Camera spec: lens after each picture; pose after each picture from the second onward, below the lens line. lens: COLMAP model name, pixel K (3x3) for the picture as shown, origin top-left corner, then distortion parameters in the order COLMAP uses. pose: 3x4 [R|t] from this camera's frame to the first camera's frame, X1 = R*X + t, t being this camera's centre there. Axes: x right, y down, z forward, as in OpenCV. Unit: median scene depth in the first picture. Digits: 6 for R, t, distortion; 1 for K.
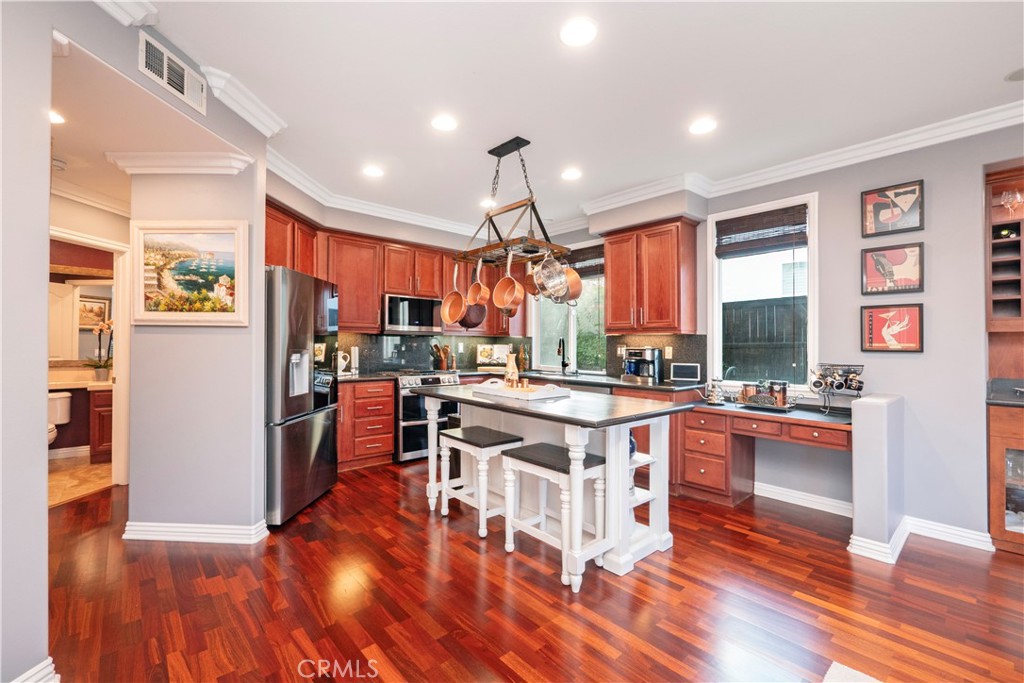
lens RADIAL K [[443.6, 0, 508.1], [0, 443.6, 341.1], [0, 0, 1]] dist [-0.006506, 0.000739]
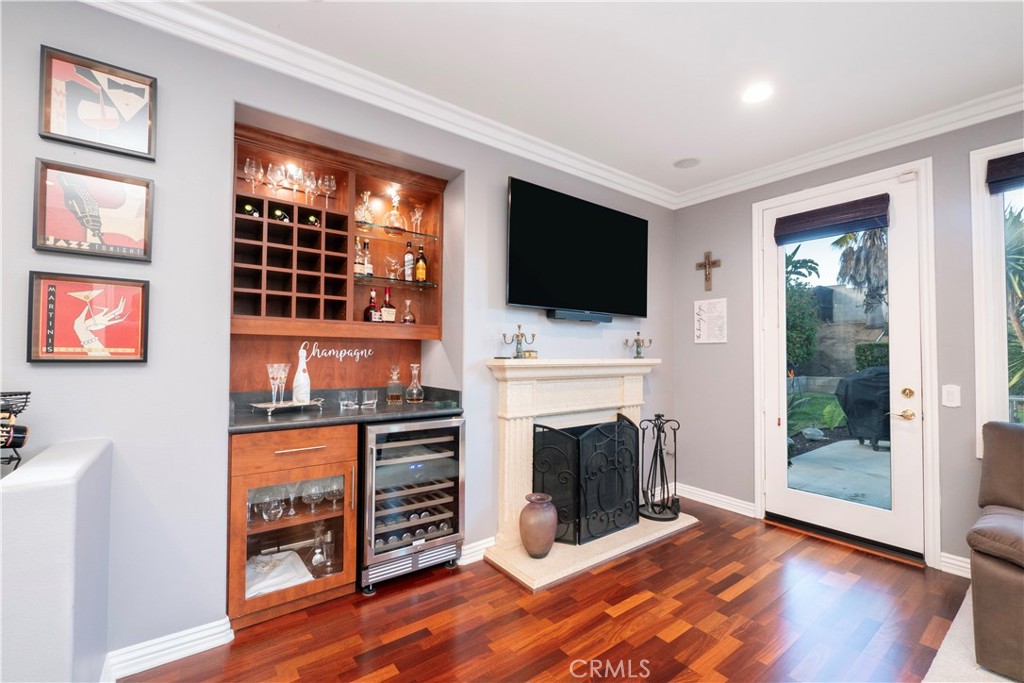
lens RADIAL K [[443.6, 0, 510.8], [0, 443.6, 342.1], [0, 0, 1]] dist [-0.006506, 0.000739]
pose [[0.108358, 0.023490, 0.993834, 0.378502], [-0.012809, 0.999671, -0.022231, 0.004048], [-0.994029, -0.010321, 0.108623, 0.422899]]
